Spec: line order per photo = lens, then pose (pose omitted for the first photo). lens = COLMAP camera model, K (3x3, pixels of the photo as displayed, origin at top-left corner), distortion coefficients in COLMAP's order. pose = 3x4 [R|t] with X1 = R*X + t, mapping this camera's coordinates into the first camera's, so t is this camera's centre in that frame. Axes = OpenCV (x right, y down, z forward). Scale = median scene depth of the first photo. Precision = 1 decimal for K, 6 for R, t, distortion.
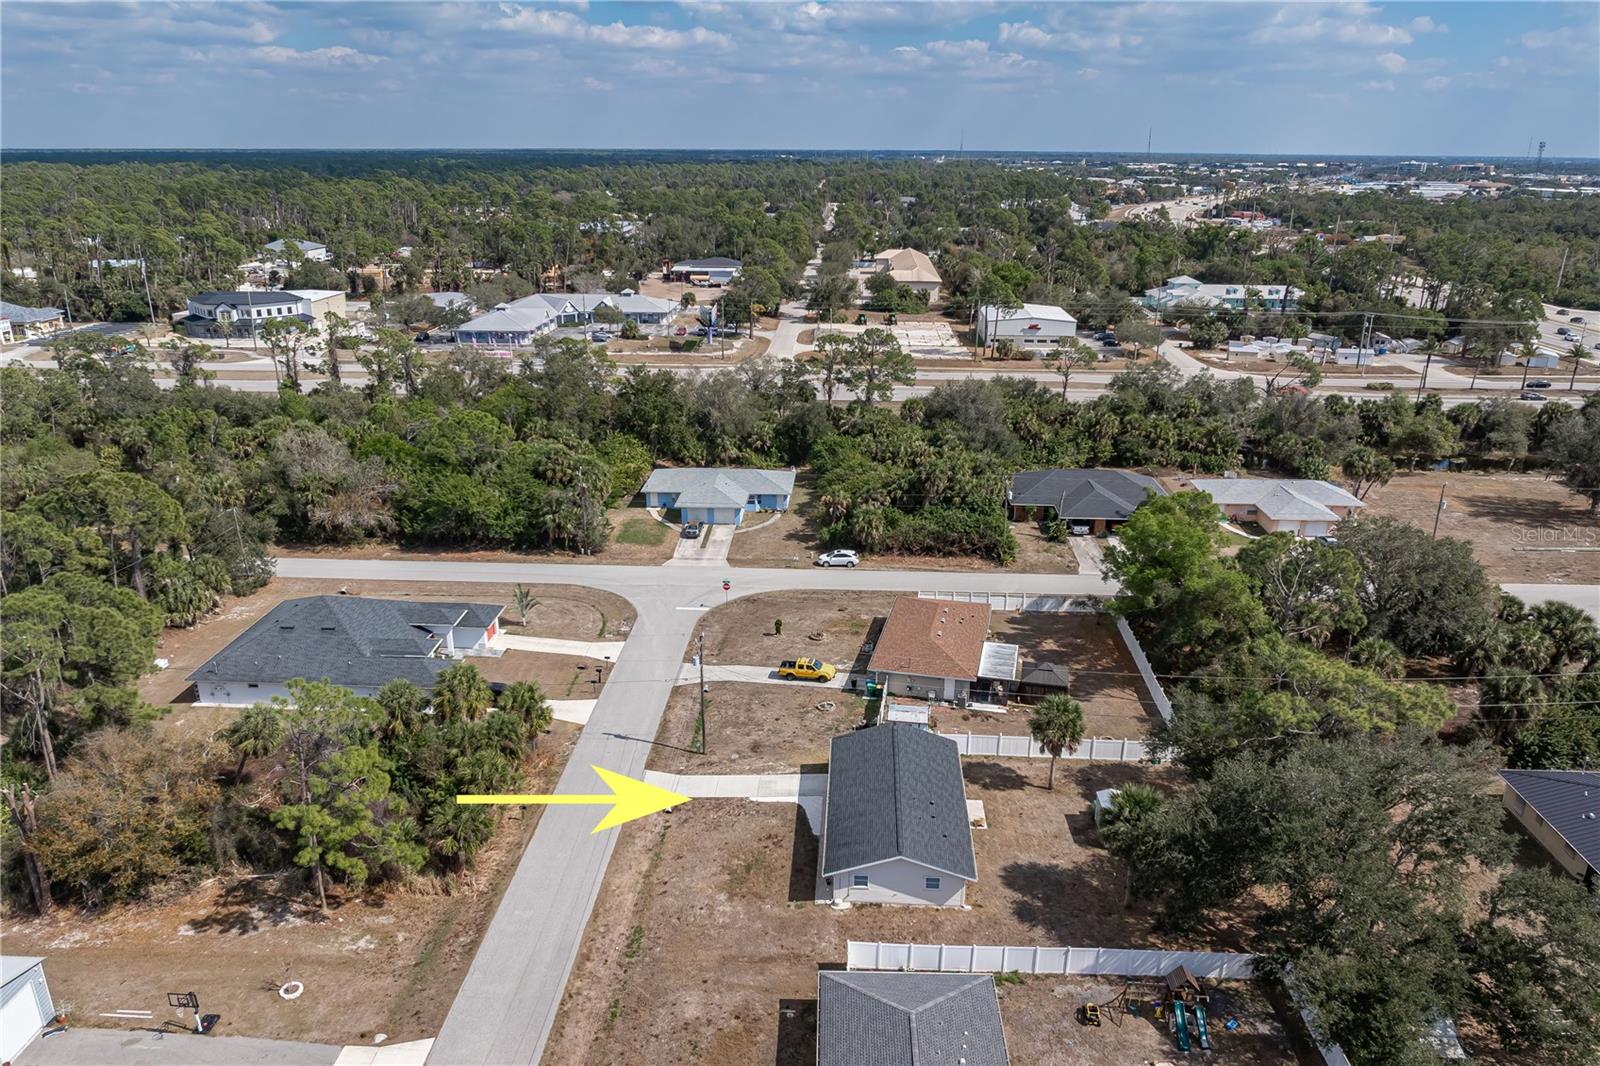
lens RADIAL K [[1119.2, 0, 808.5], [0, 1119.2, 578.6], [0, 0, 1]] dist [-0.022018, 0.007644]
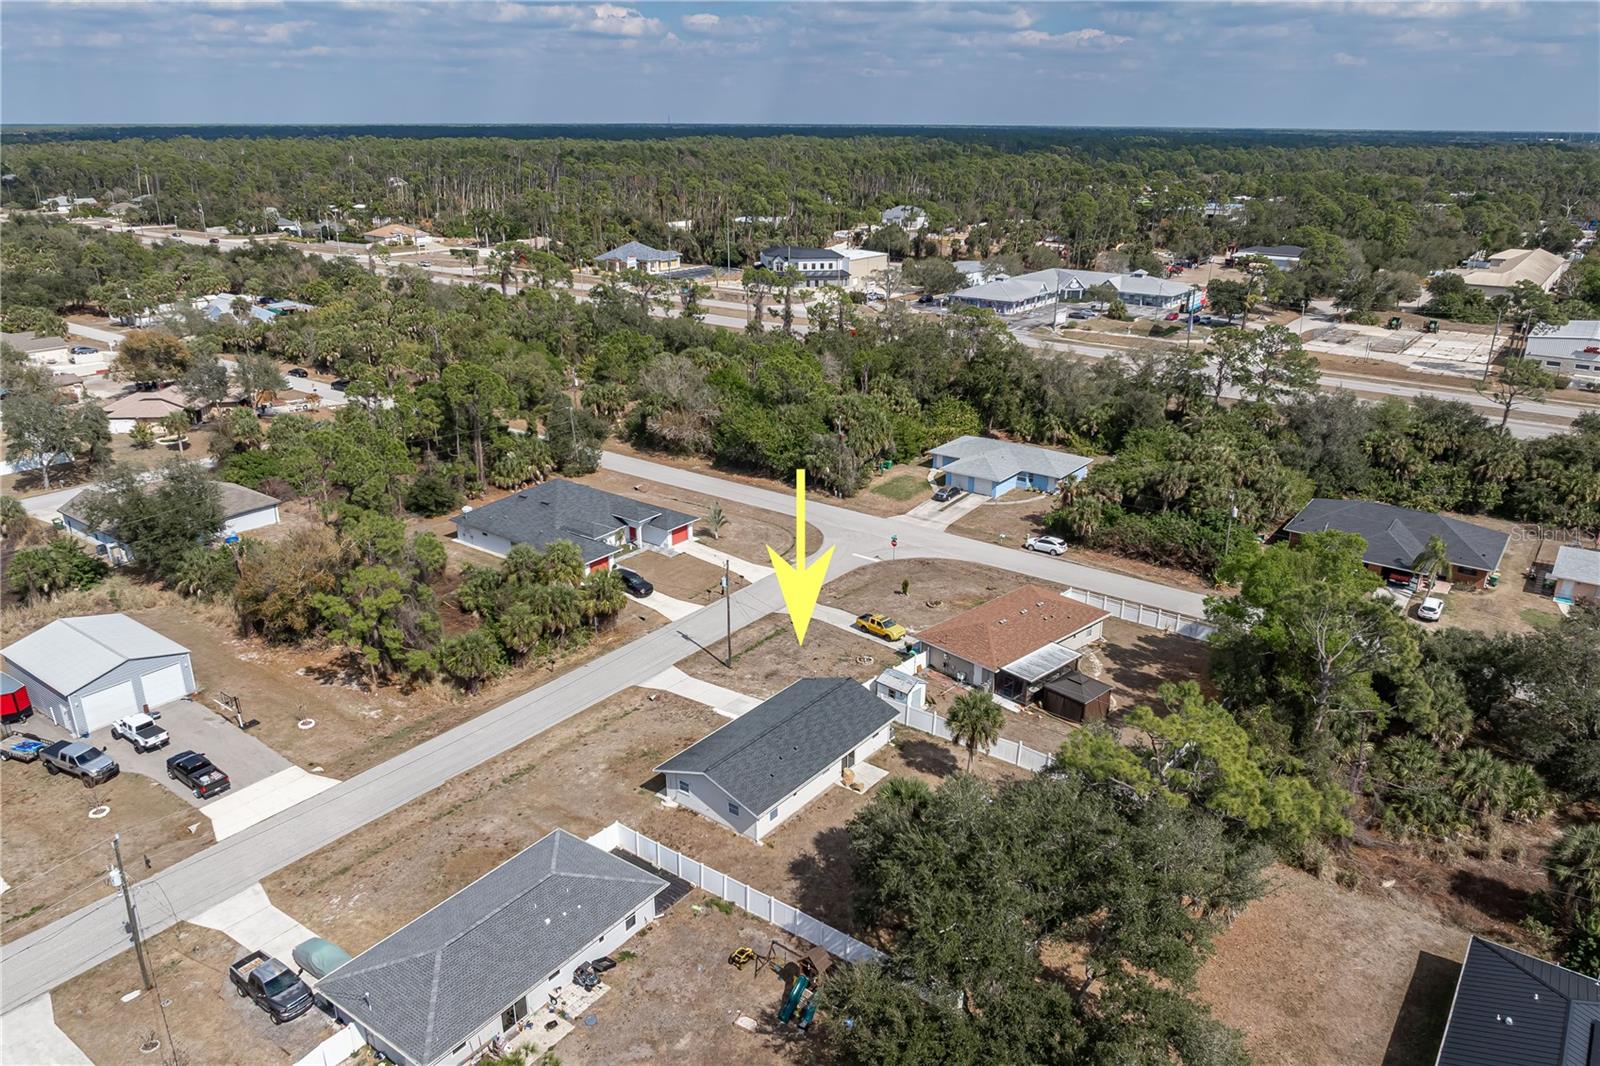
lens RADIAL K [[1130.1, 0, 800.0], [0, 1130.1, 533.0], [0, 0, 1]] dist [-0.015948, 0.002580]
pose [[0.827626, 0.191437, -0.527624, 0.347665], [-0.203290, 0.978452, 0.036132, -0.018785], [0.523172, 0.077357, 0.848709, 0.050131]]
